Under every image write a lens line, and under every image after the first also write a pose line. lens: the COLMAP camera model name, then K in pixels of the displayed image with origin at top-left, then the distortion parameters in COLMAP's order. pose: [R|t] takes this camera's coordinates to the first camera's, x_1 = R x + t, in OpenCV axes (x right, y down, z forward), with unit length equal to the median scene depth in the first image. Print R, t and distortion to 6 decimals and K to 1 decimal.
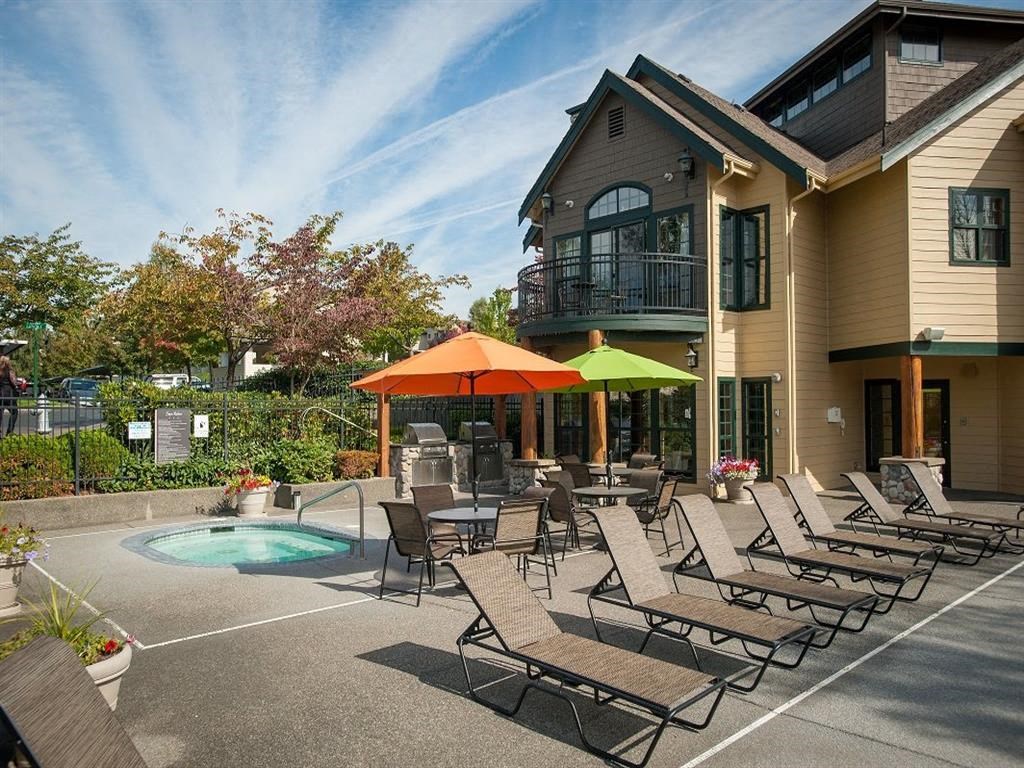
lens RADIAL K [[693.9, 0, 512.3], [0, 693.9, 389.8], [0, 0, 1]] dist [0.079293, -0.001943]
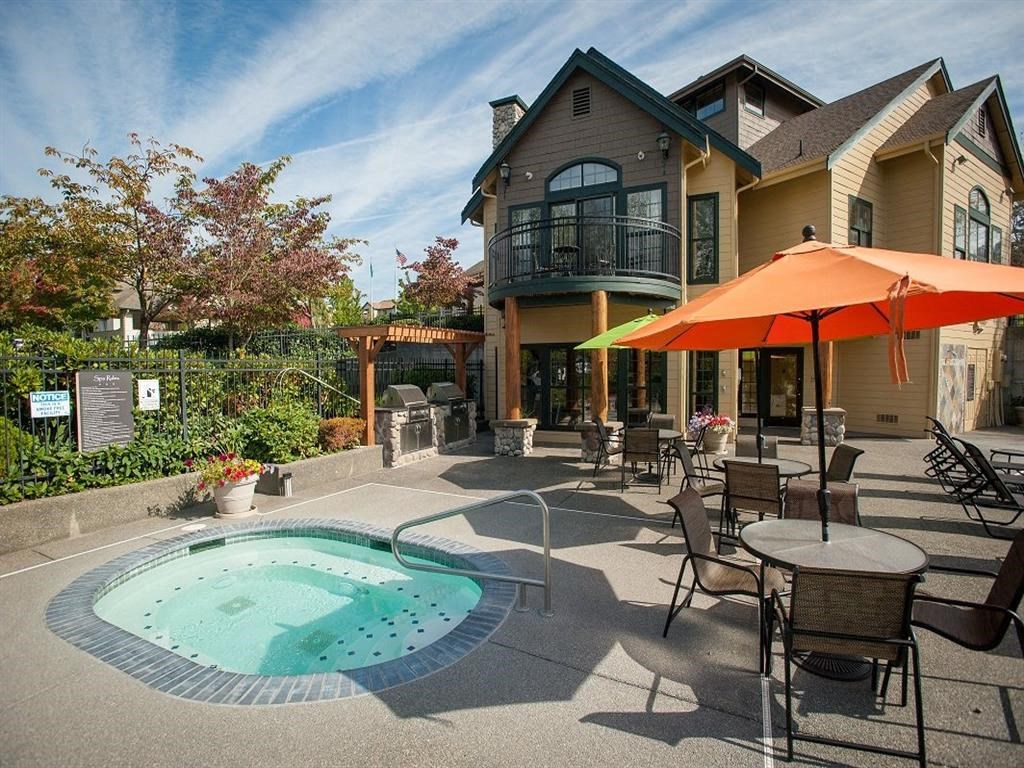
lens RADIAL K [[478.5, 0, 512.0], [0, 478.5, 384.0], [0, 0, 1]] dist [-0.004330, 0.001525]
pose [[0.944536, -0.011940, 0.328189, -0.226420], [-0.007453, 0.998302, 0.057770, 0.008638], [-0.328322, -0.057012, 0.942844, 0.378317]]
